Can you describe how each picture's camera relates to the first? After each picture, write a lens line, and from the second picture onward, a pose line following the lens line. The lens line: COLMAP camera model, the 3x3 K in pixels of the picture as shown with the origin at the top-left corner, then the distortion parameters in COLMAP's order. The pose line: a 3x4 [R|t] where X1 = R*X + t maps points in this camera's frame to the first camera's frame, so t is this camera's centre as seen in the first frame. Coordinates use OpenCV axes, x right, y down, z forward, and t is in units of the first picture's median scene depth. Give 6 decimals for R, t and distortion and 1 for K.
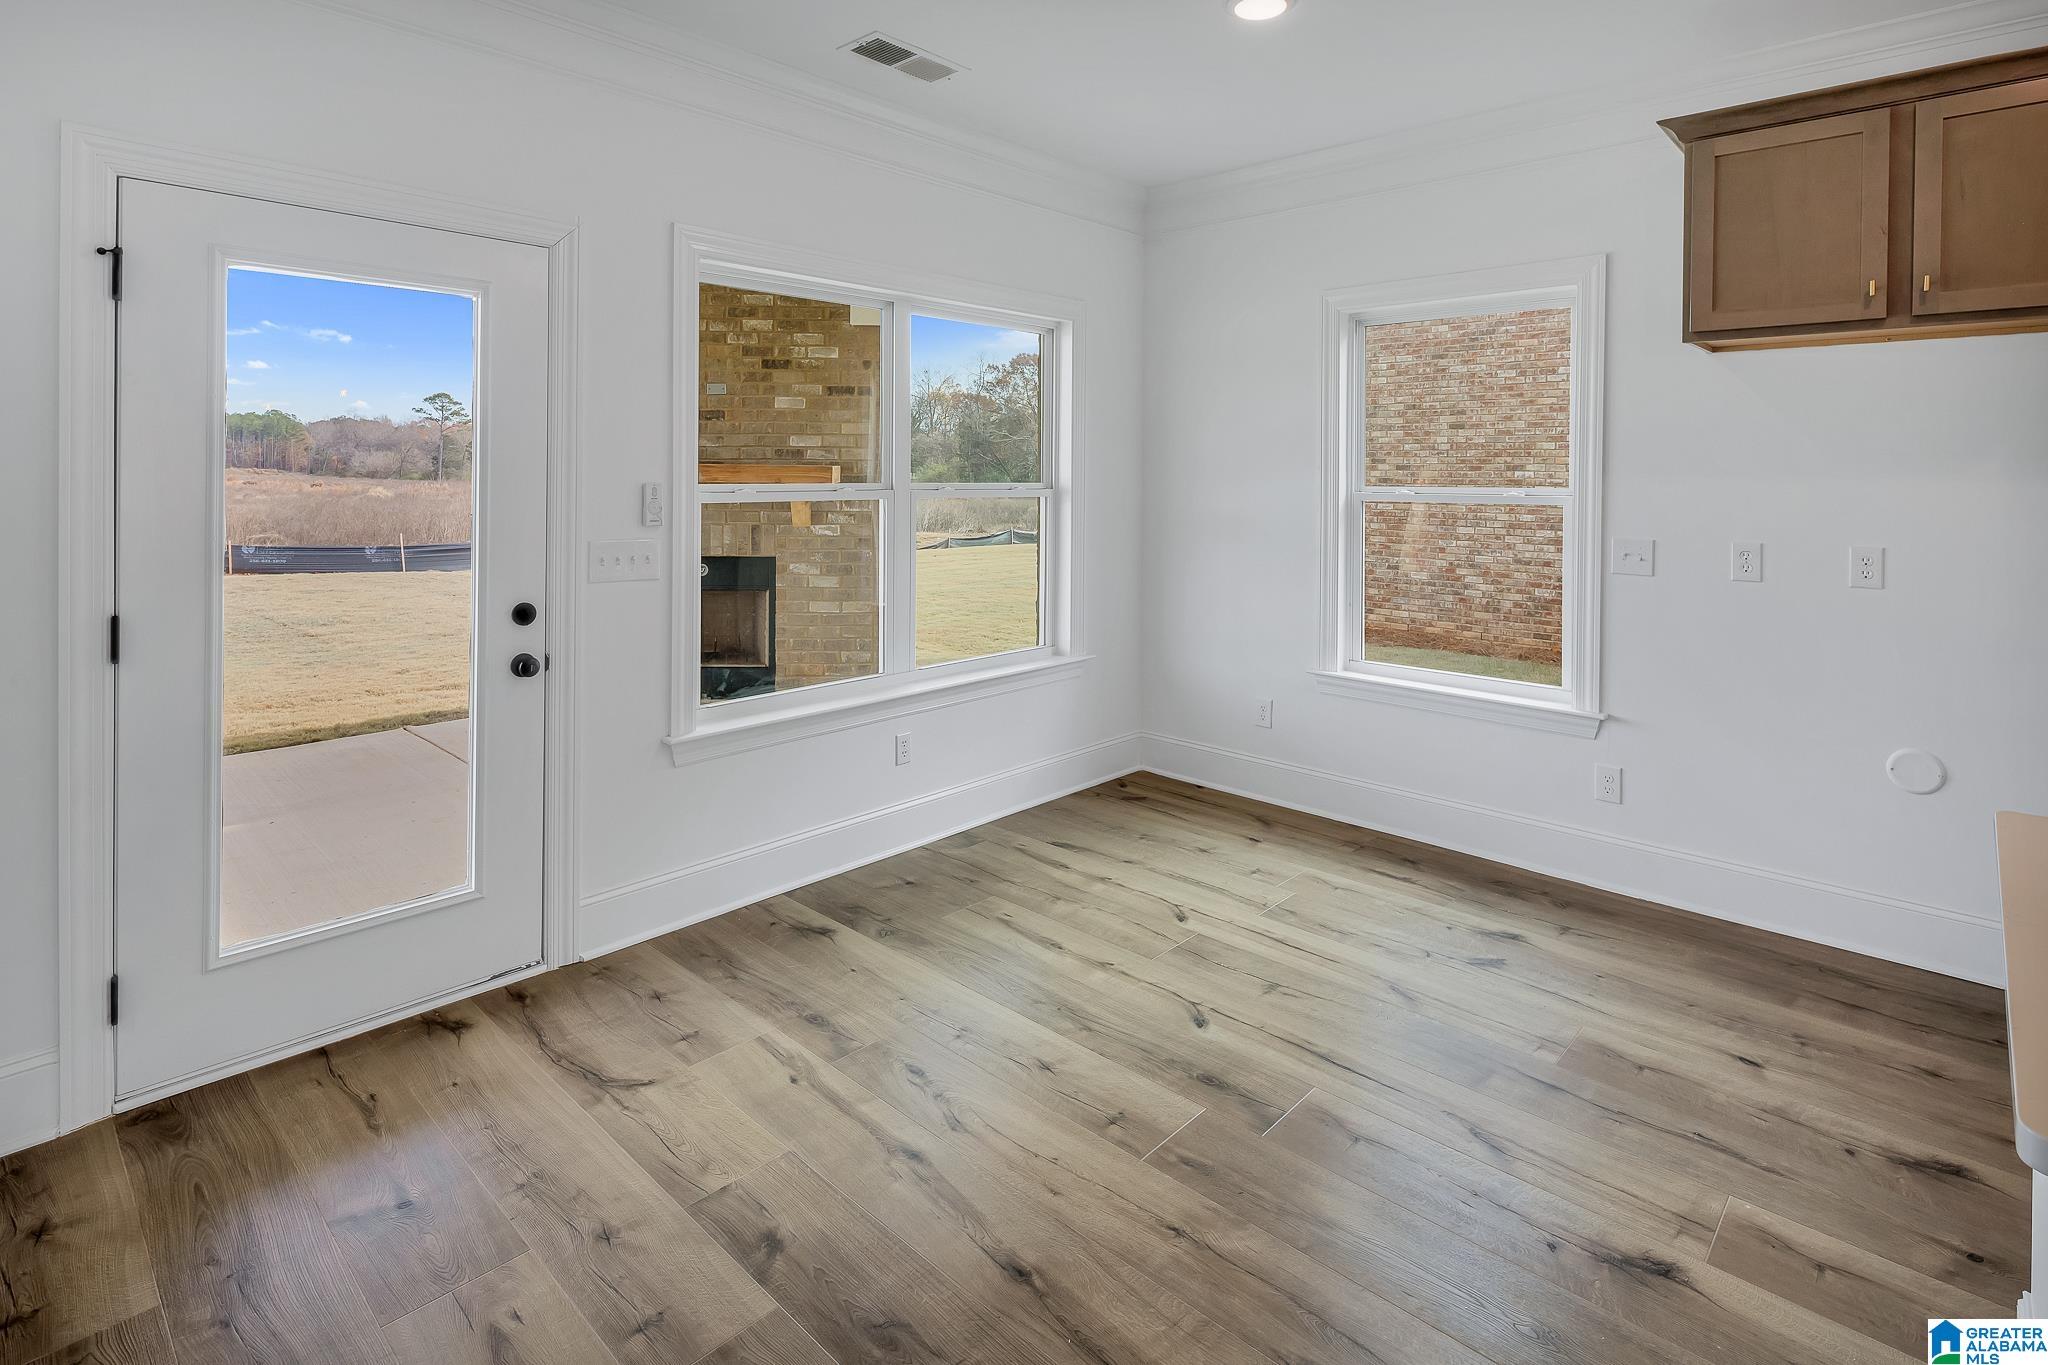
lens RADIAL K [[1023.5, 0, 1022.1], [0, 1023.5, 495.7], [0, 0, 1]] dist [-0.000657, -0.000268]
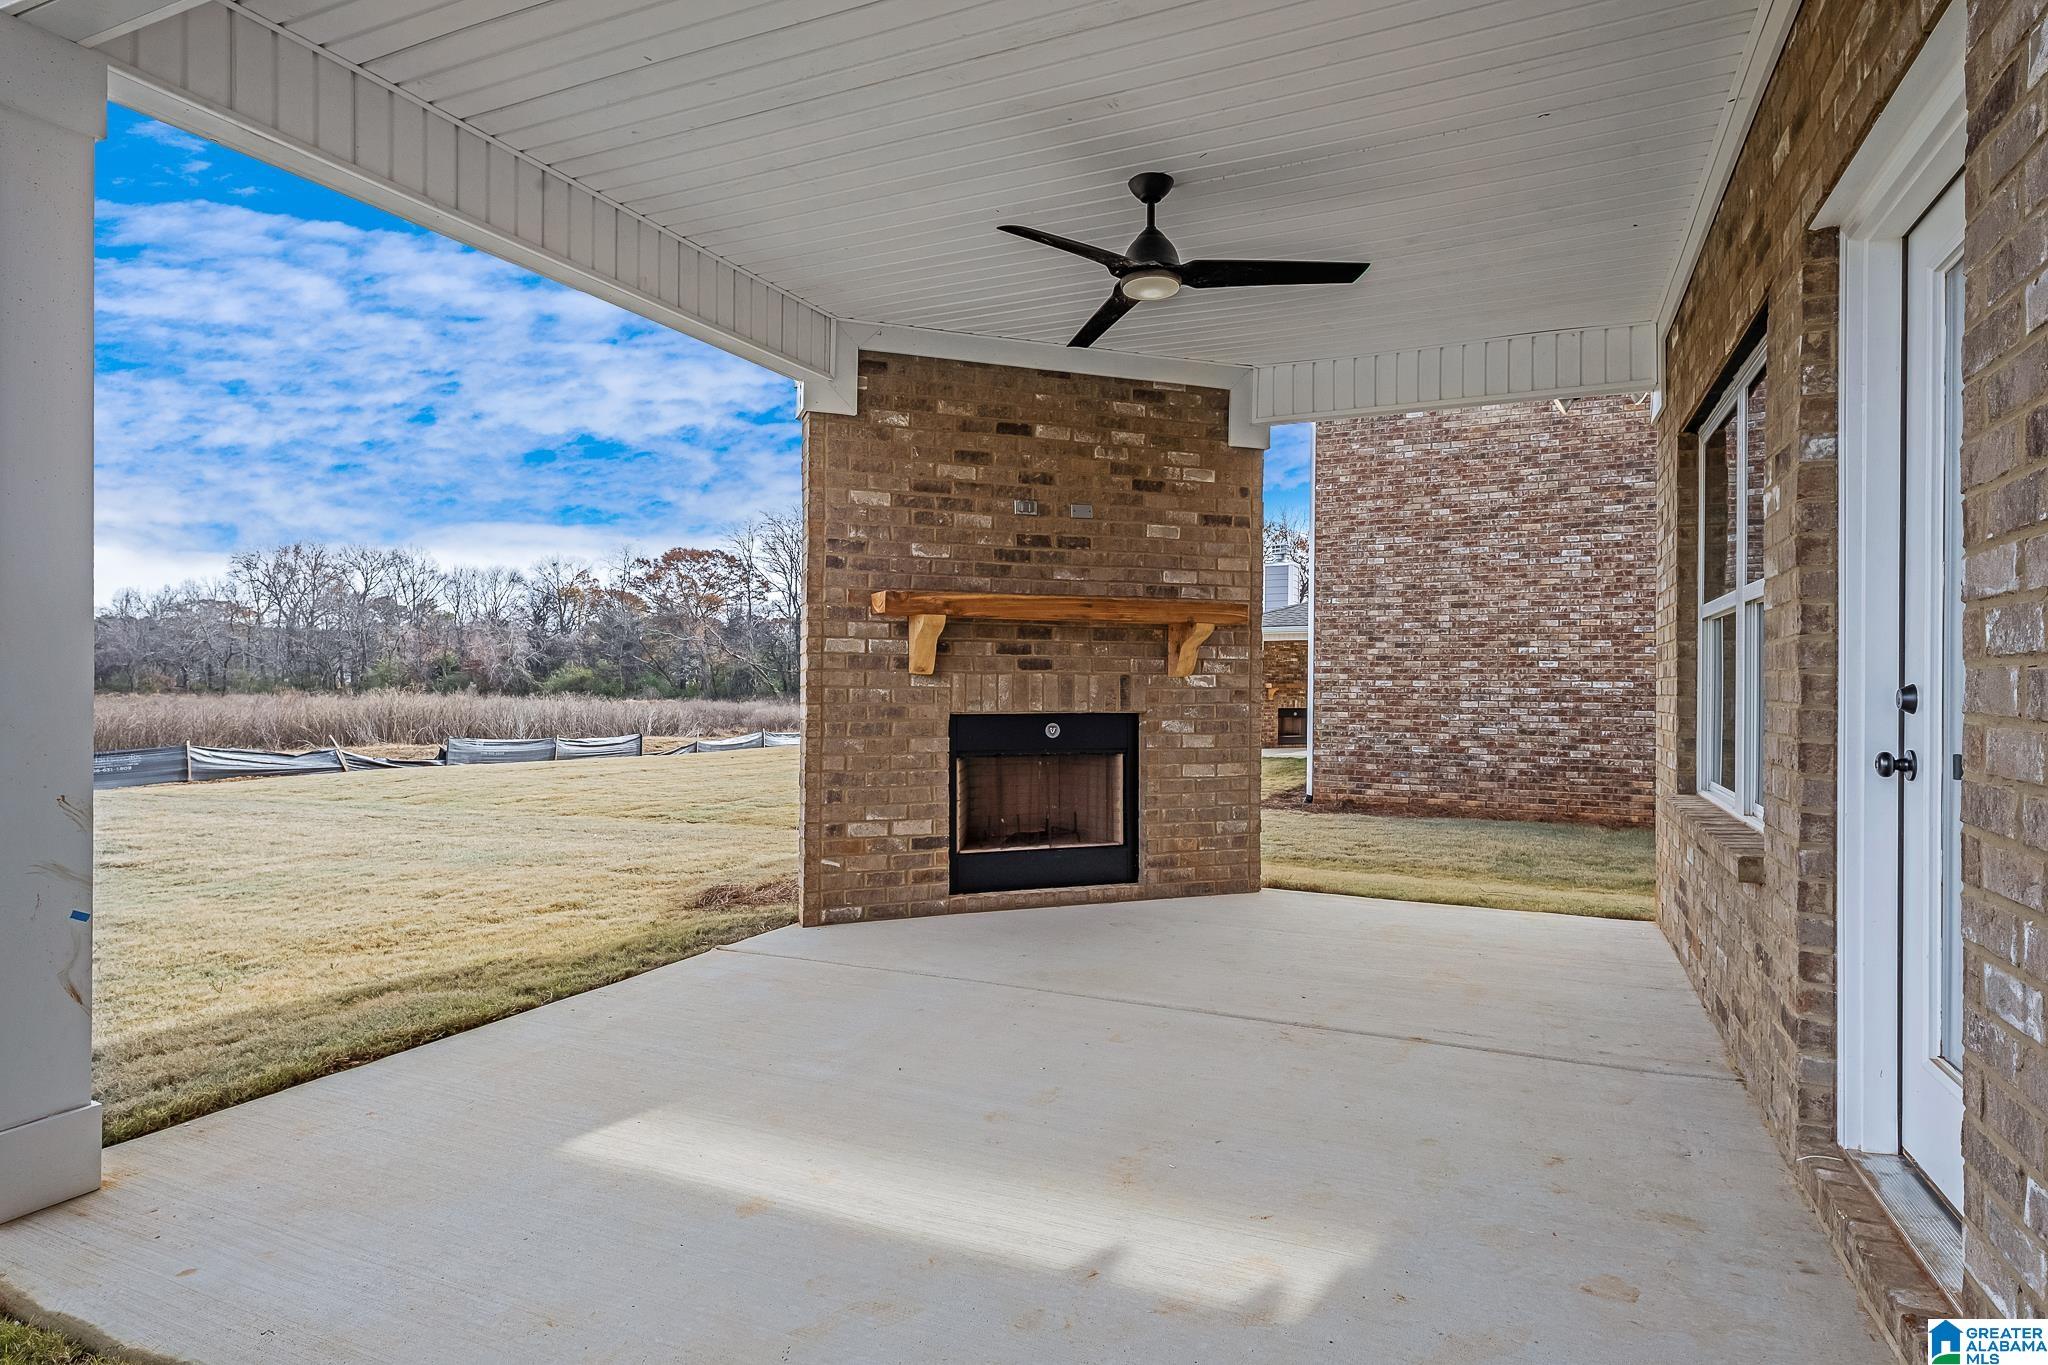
lens RADIAL K [[1060.3, 0, 1024.0], [0, 1060.3, 682.5], [0, 0, 1]] dist [0.032818, -0.000066]
pose [[0.944119, -0.000942, 0.329605, -0.369027], [0.007618, 0.999791, -0.018963, 0.029734], [-0.329518, 0.020414, 0.943929, 0.120220]]
